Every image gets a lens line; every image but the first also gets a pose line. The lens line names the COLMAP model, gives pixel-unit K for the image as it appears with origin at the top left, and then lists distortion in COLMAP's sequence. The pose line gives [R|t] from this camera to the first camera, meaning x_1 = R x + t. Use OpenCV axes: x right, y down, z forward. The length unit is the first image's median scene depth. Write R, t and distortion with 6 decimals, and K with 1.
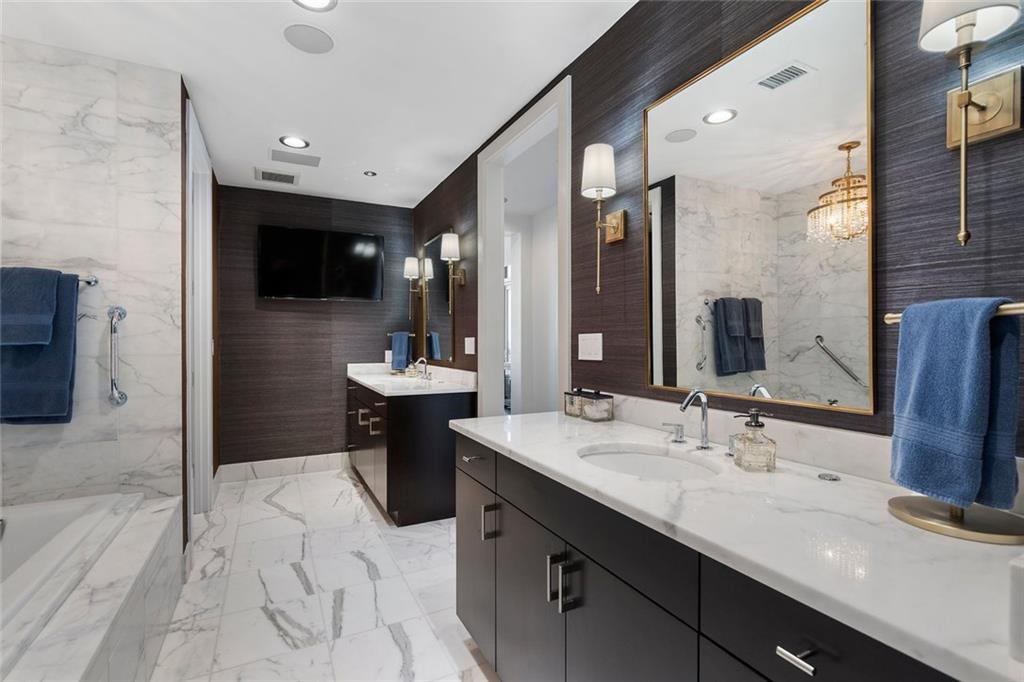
lens RADIAL K [[473.0, 0, 505.8], [0, 473.0, 340.1], [0, 0, 1]] dist [-0.002965, 0.001394]
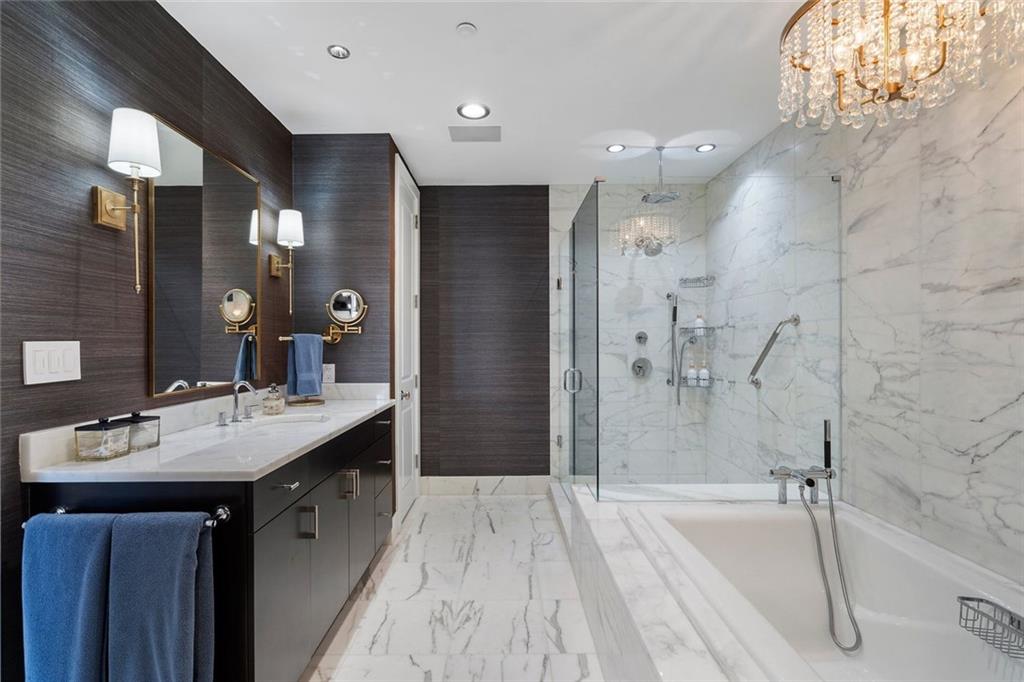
lens RADIAL K [[473.0, 0, 511.4], [0, 473.0, 341.0], [0, 0, 1]] dist [-0.002965, 0.001394]
pose [[-0.895326, 0.007657, 0.445345, -0.705135], [0.007863, 0.999968, -0.001386, -0.008772], [-0.445341, 0.002261, -0.895358, 1.361848]]
